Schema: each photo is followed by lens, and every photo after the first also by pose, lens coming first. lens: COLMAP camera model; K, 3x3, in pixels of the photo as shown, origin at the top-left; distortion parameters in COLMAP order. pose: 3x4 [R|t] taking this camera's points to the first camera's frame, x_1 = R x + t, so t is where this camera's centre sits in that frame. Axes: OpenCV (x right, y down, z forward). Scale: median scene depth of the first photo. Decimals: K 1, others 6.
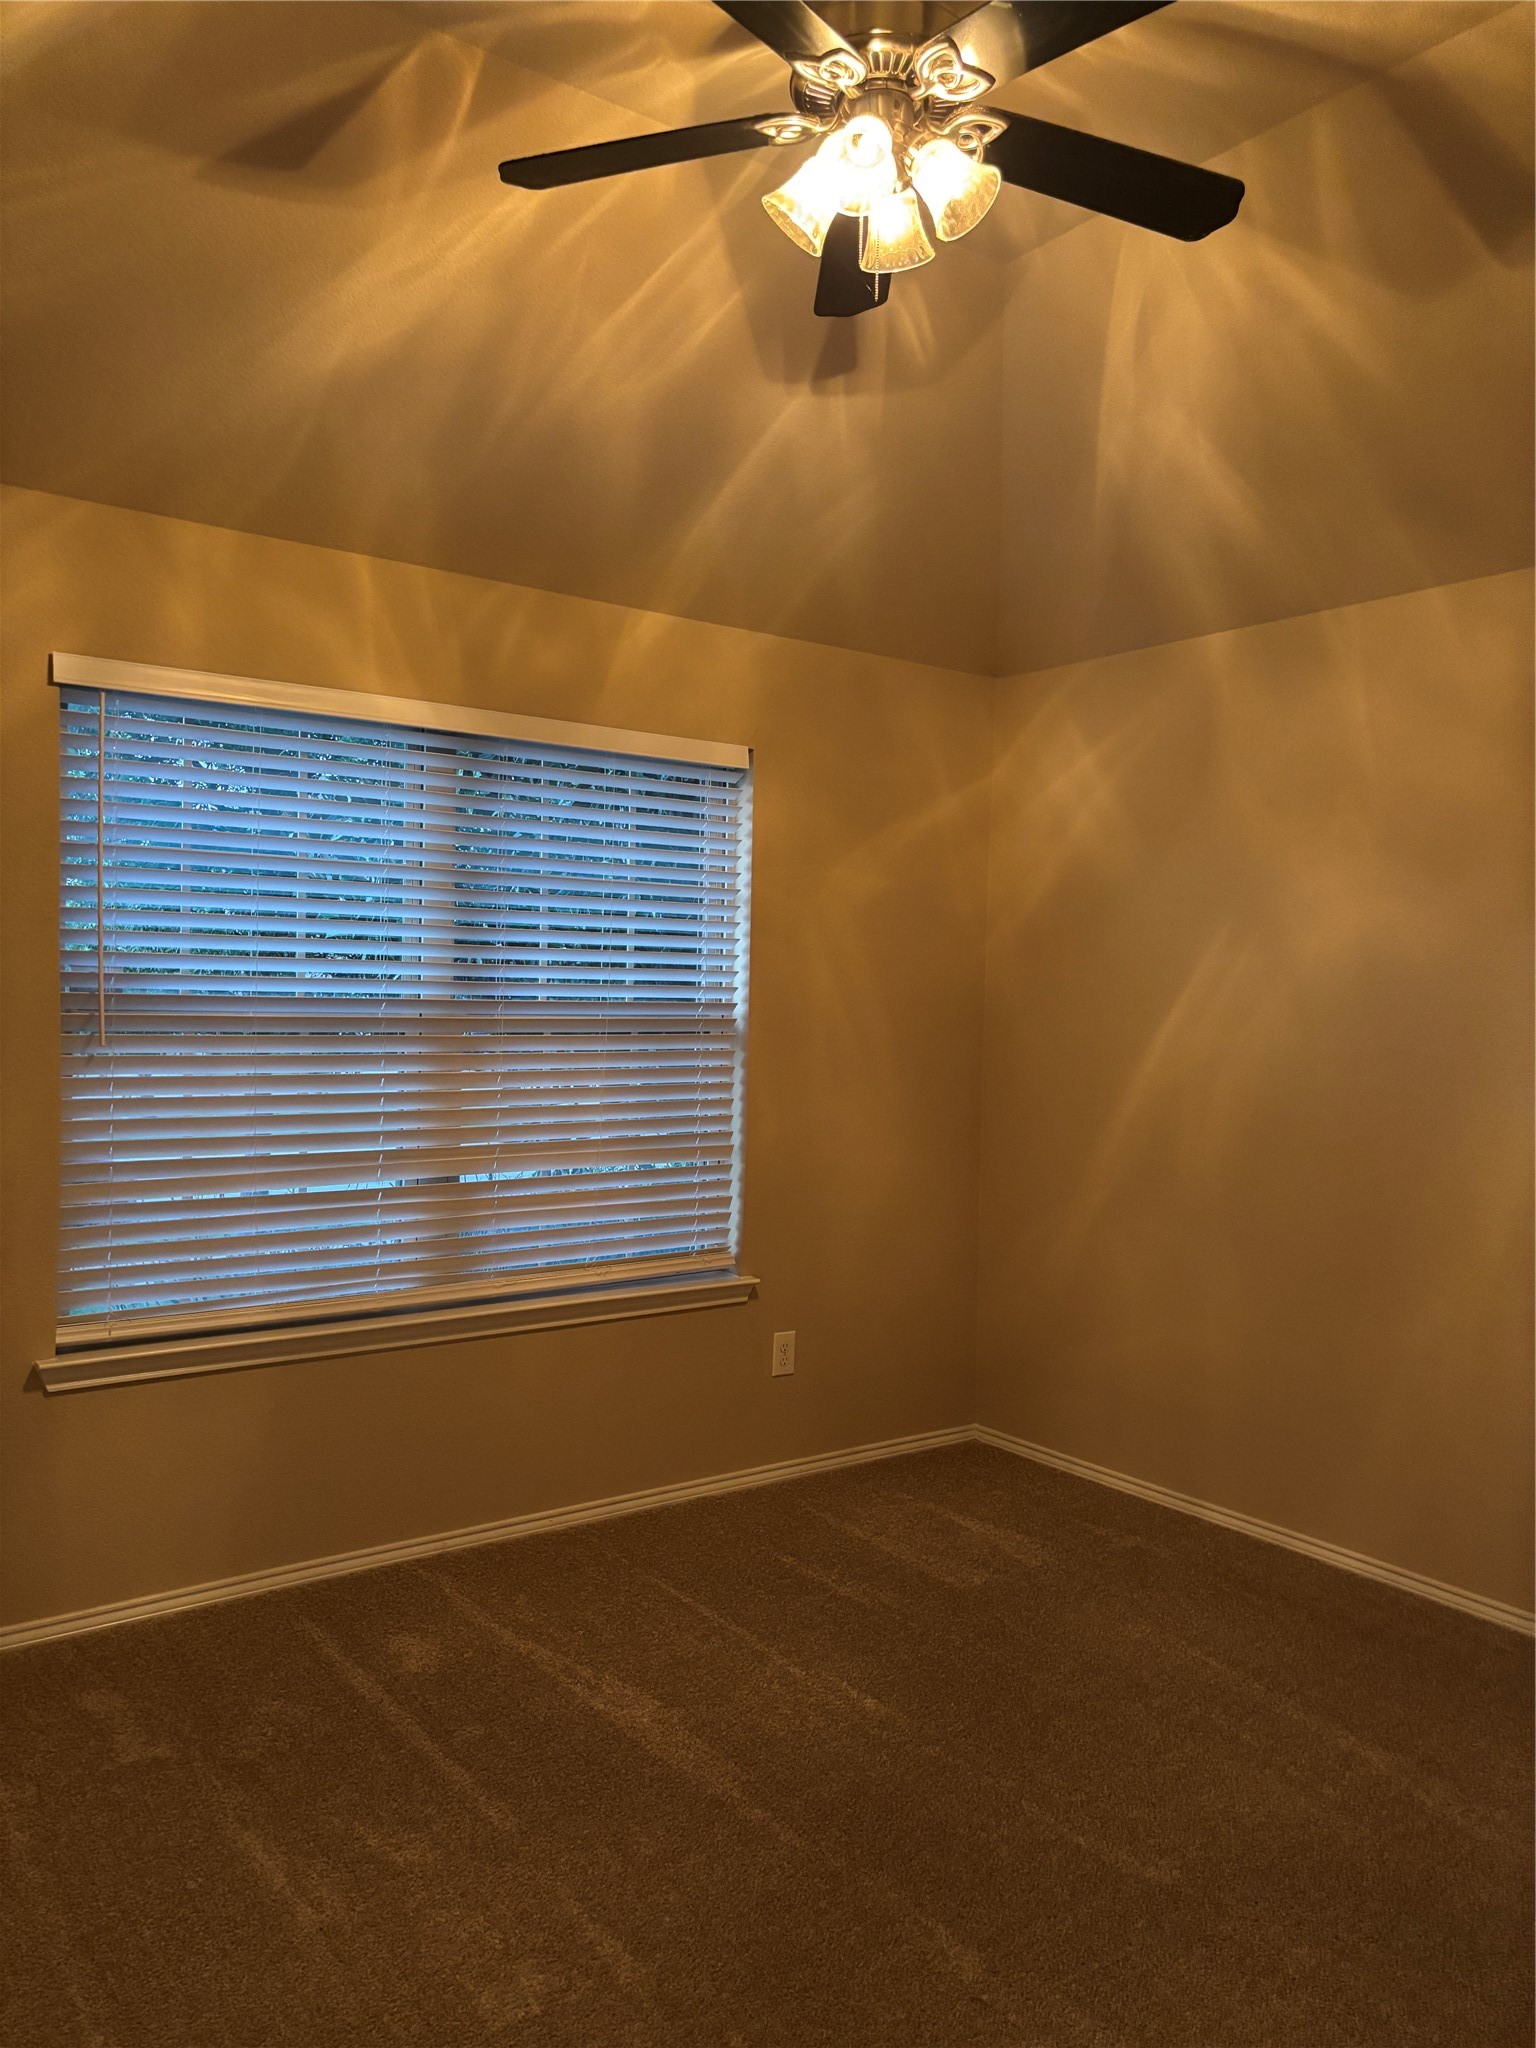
lens RADIAL K [[1541.8, 0, 768.0], [0, 1541.8, 1024.0], [0, 0, 1]] dist [0.021825, -0.007165]
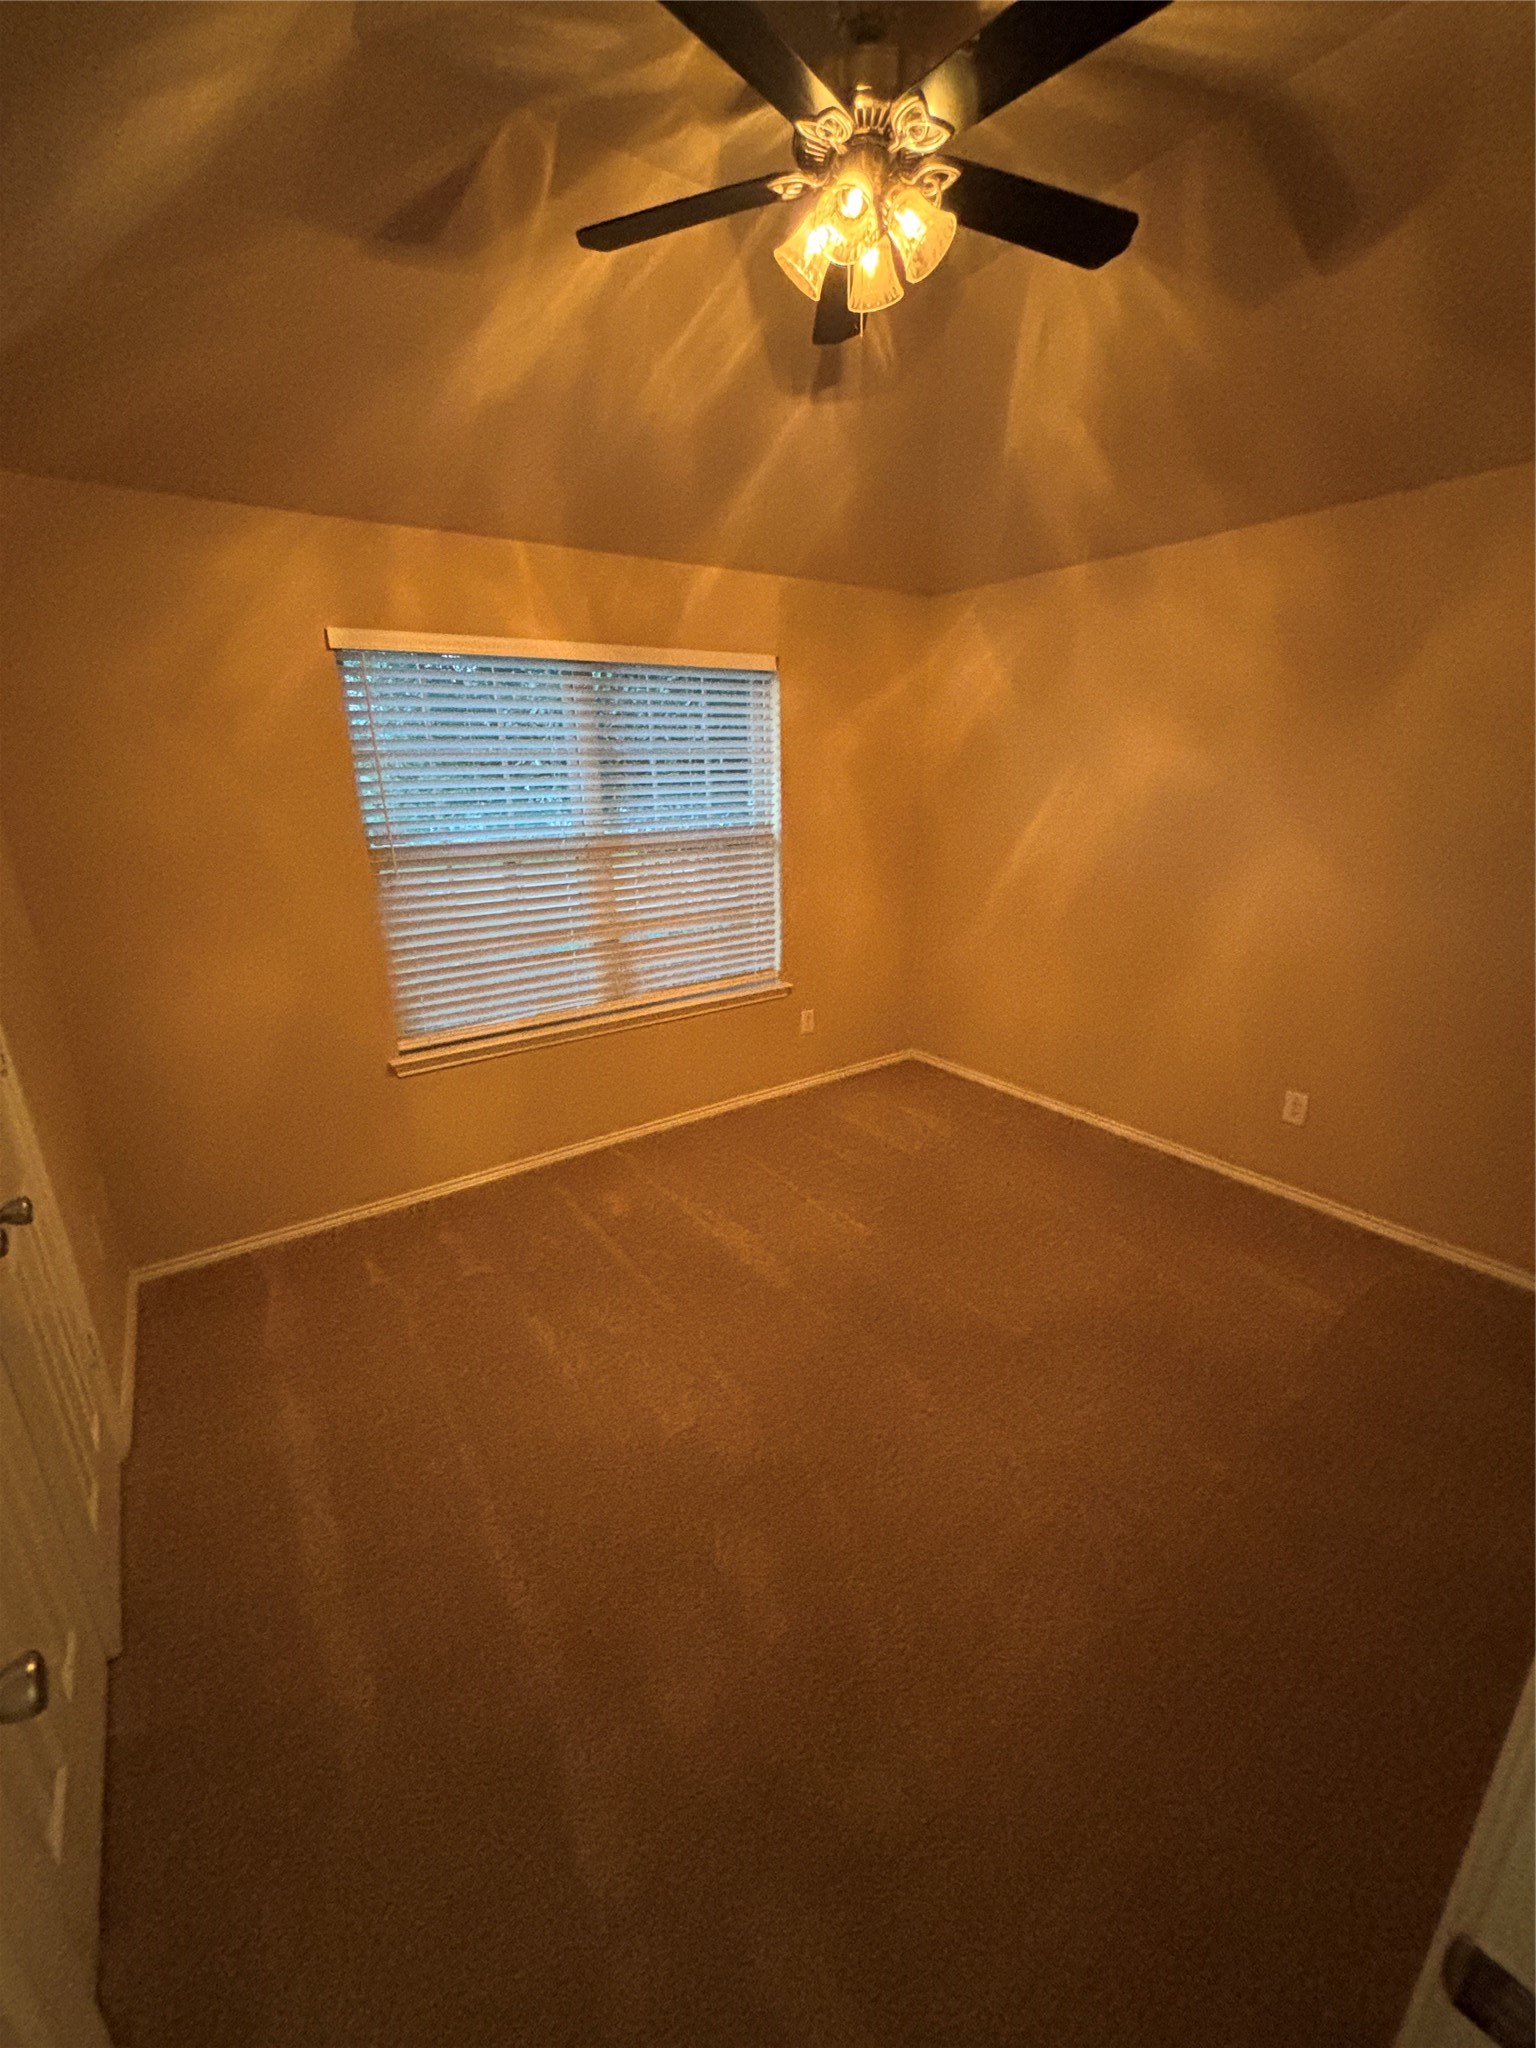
lens RADIAL K [[821.0, 0, 772.8], [0, 821.0, 1011.1], [0, 0, 1]] dist [0.002128, 0.000533]
pose [[0.999115, -0.031465, -0.027915, -0.004376], [0.037799, 0.962759, 0.267705, -0.073719], [0.018452, -0.268523, 0.963096, 0.114123]]
